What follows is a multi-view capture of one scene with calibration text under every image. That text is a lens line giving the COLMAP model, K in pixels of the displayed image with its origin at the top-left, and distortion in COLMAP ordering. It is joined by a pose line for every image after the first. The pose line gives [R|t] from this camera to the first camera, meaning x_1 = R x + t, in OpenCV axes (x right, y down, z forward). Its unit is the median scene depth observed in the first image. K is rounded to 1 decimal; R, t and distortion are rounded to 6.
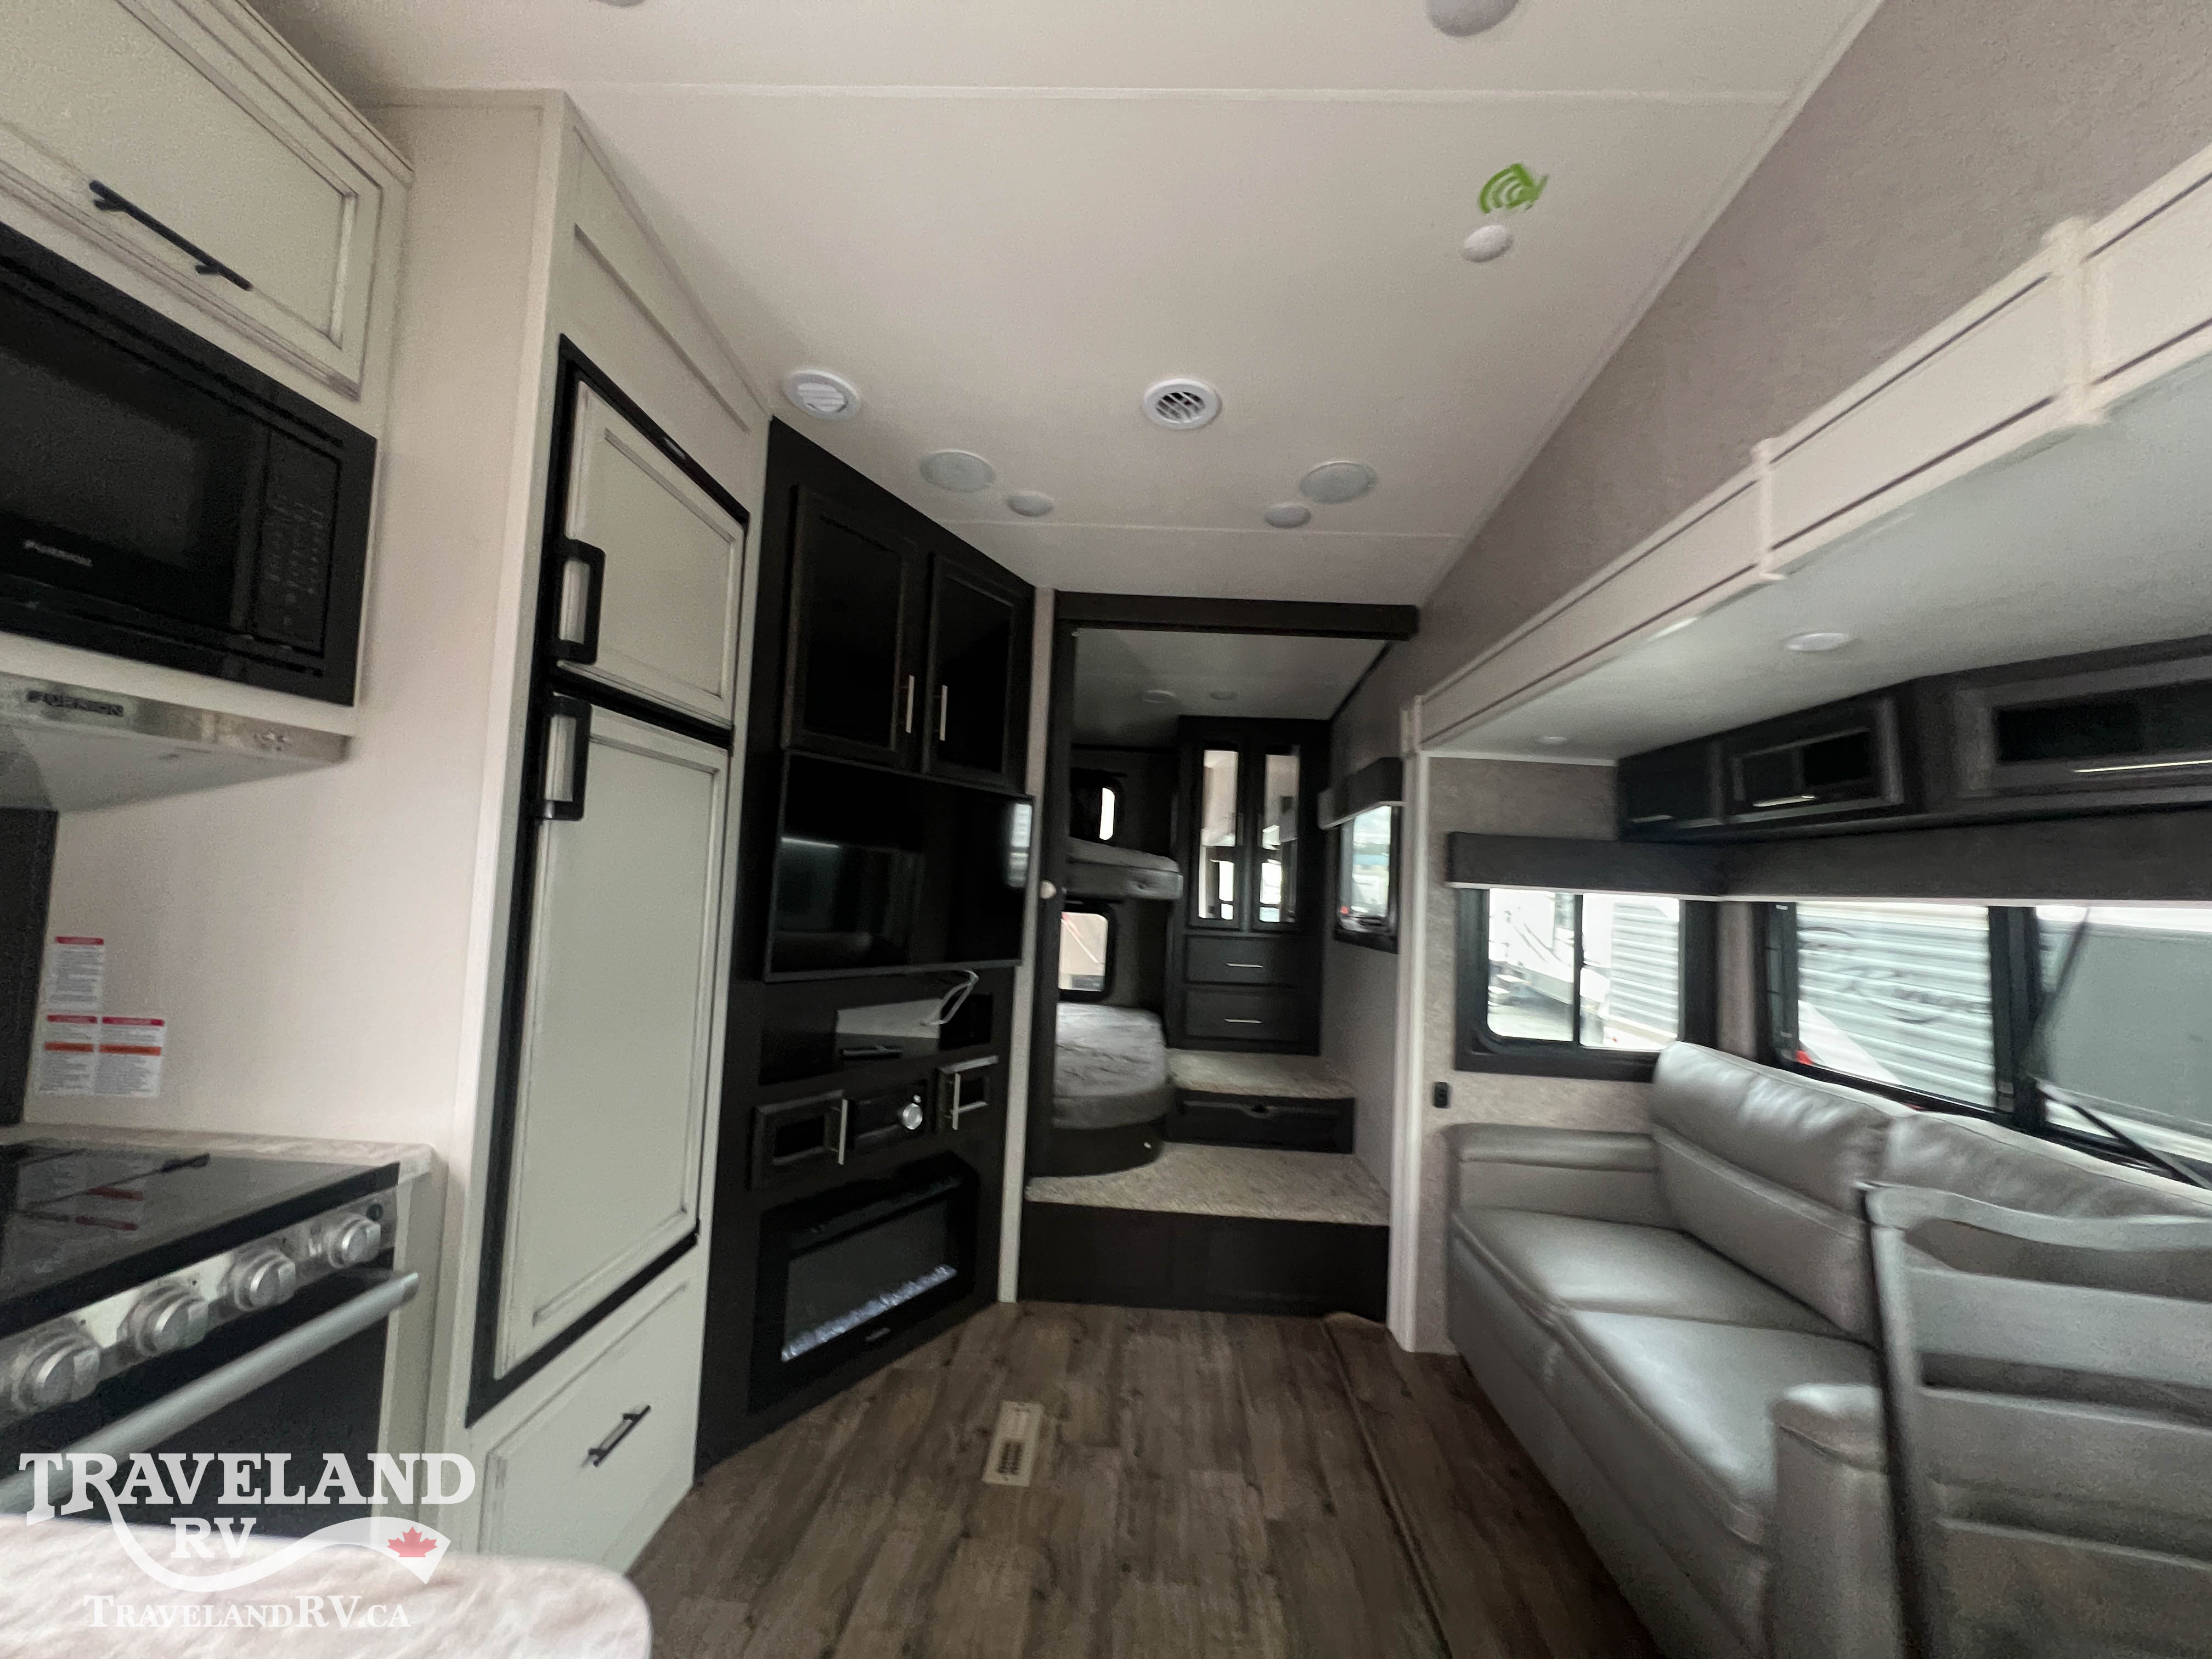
lens RADIAL K [[886.3, 0, 1104.2], [0, 886.3, 824.8], [0, 0, 1]] dist [-0.001528, -0.000285]
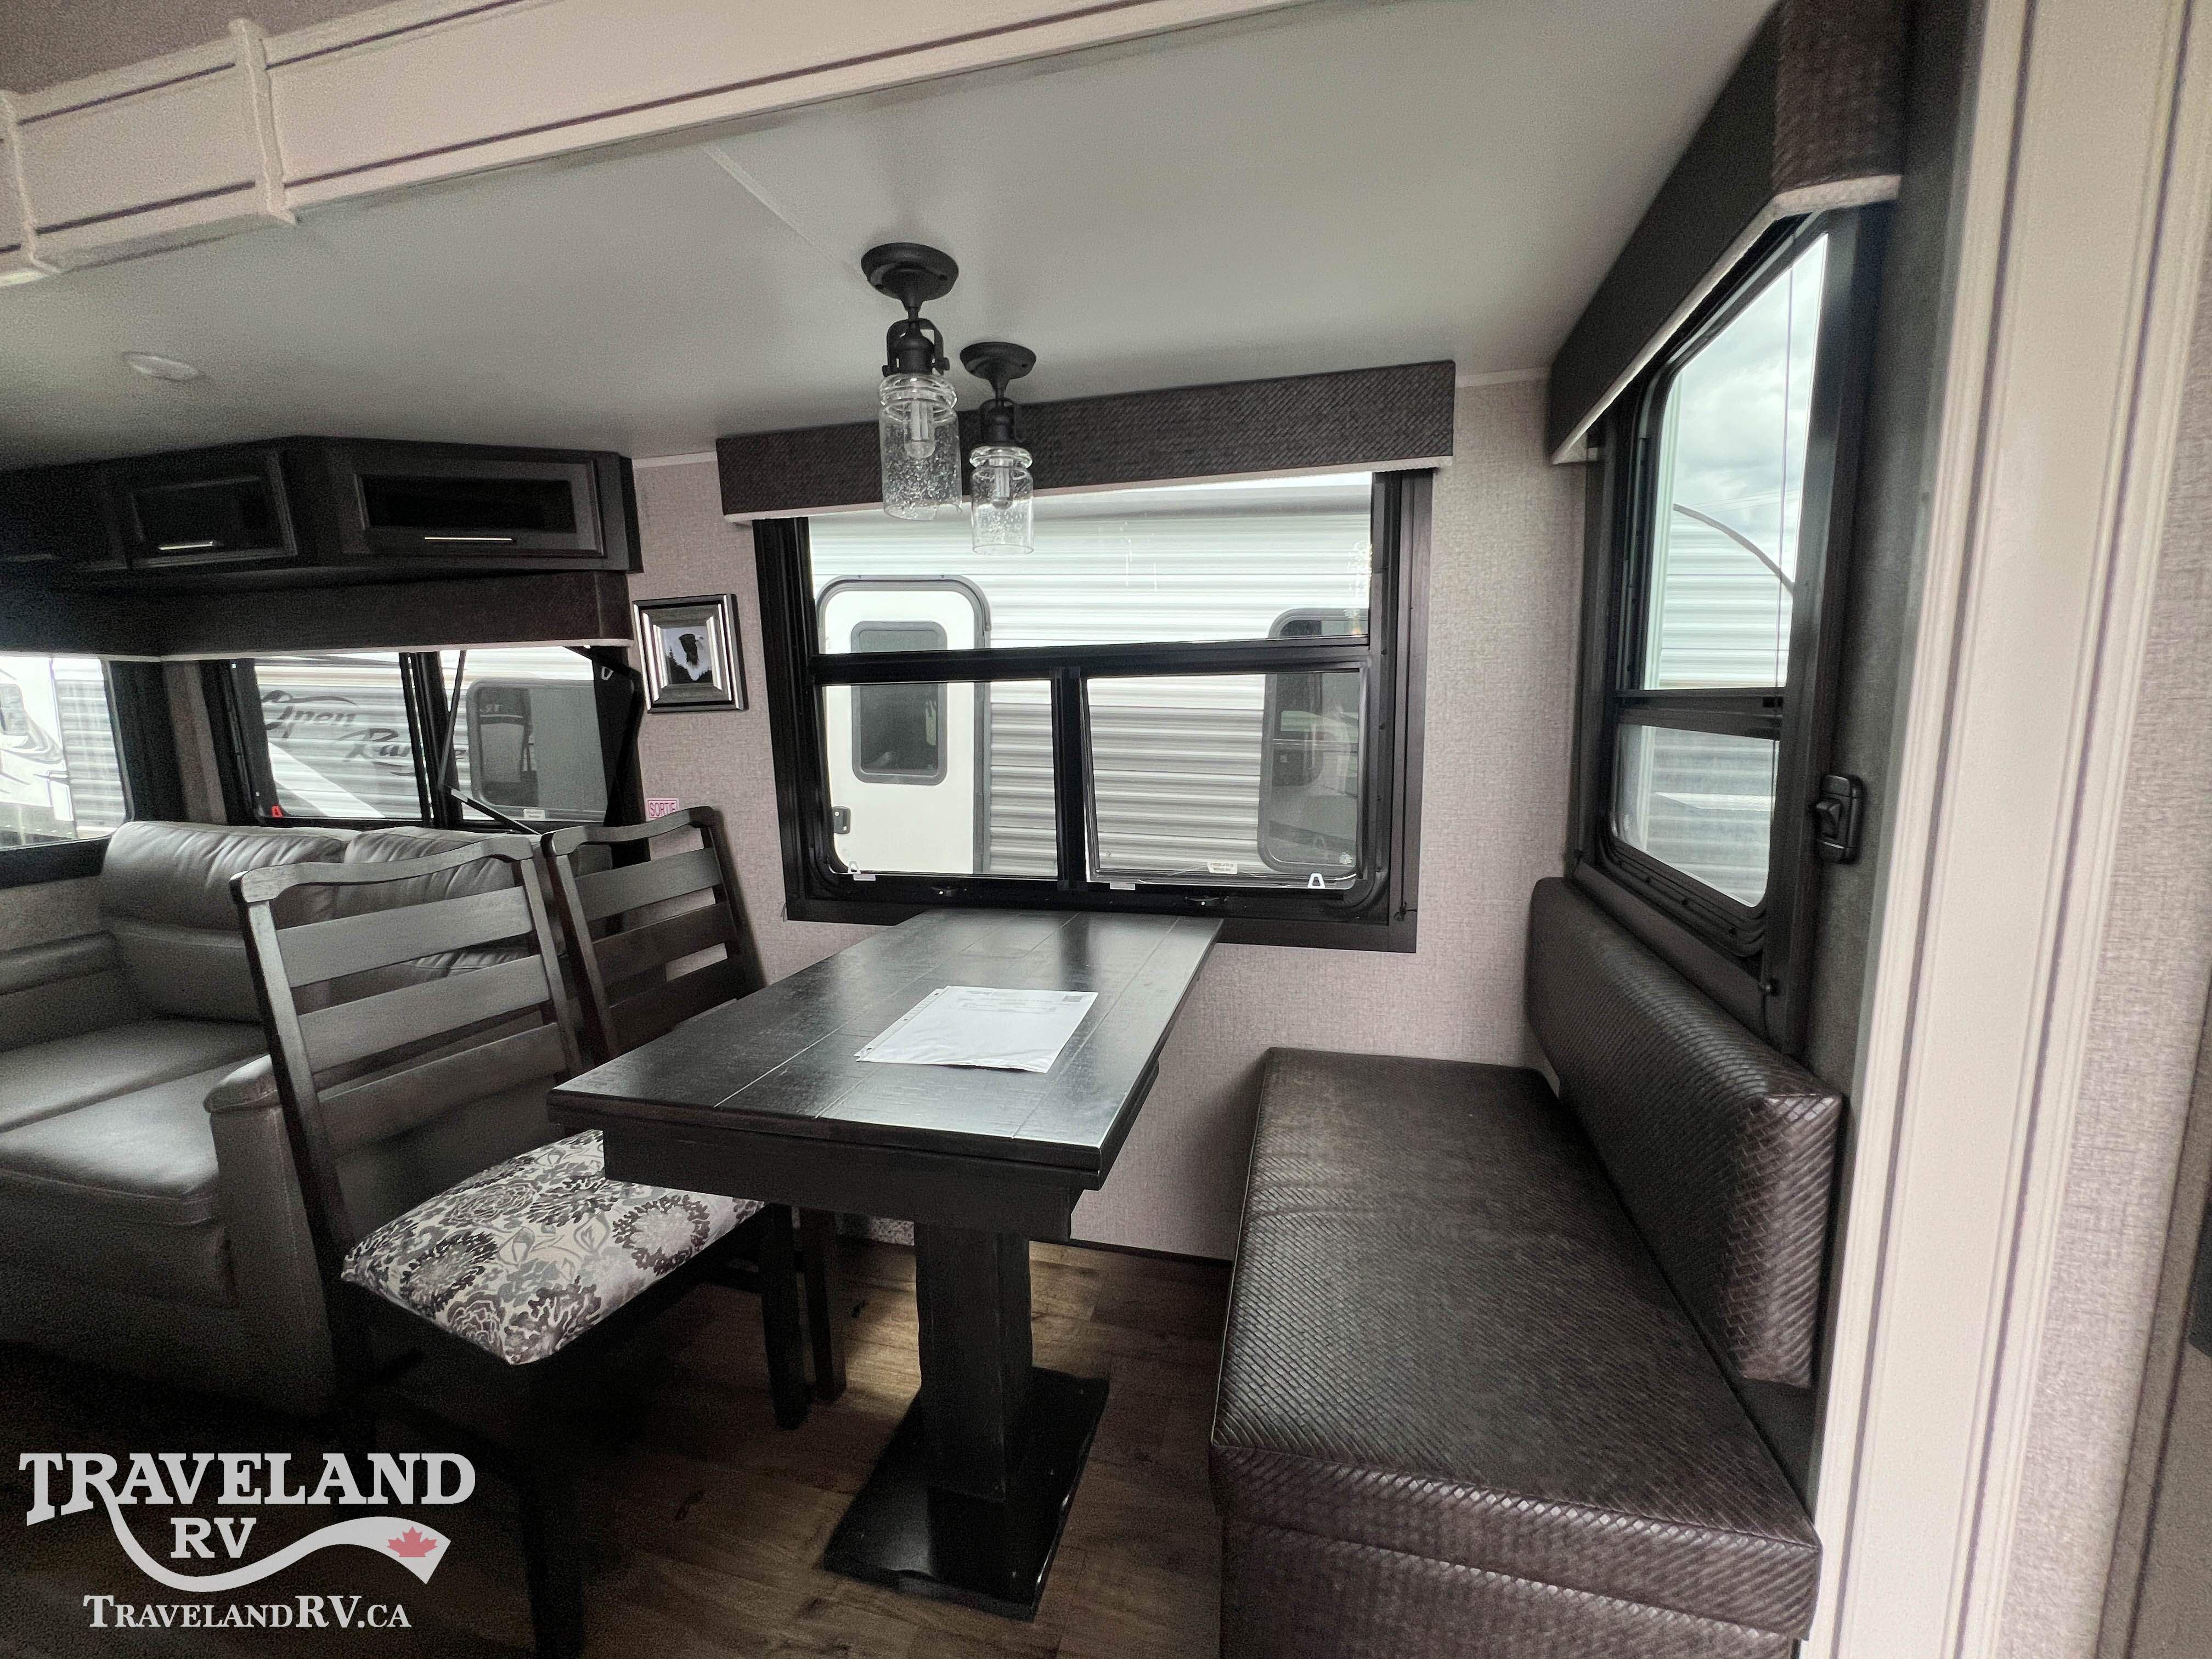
lens RADIAL K [[886.3, 0, 1104.2], [0, 886.3, 824.8], [0, 0, 1]] dist [-0.001528, -0.000285]
pose [[0.211705, -0.189289, 0.958828, 0.000148], [-0.043807, 0.978241, 0.202794, 0.023558], [-0.976351, -0.084936, 0.198806, -0.138593]]
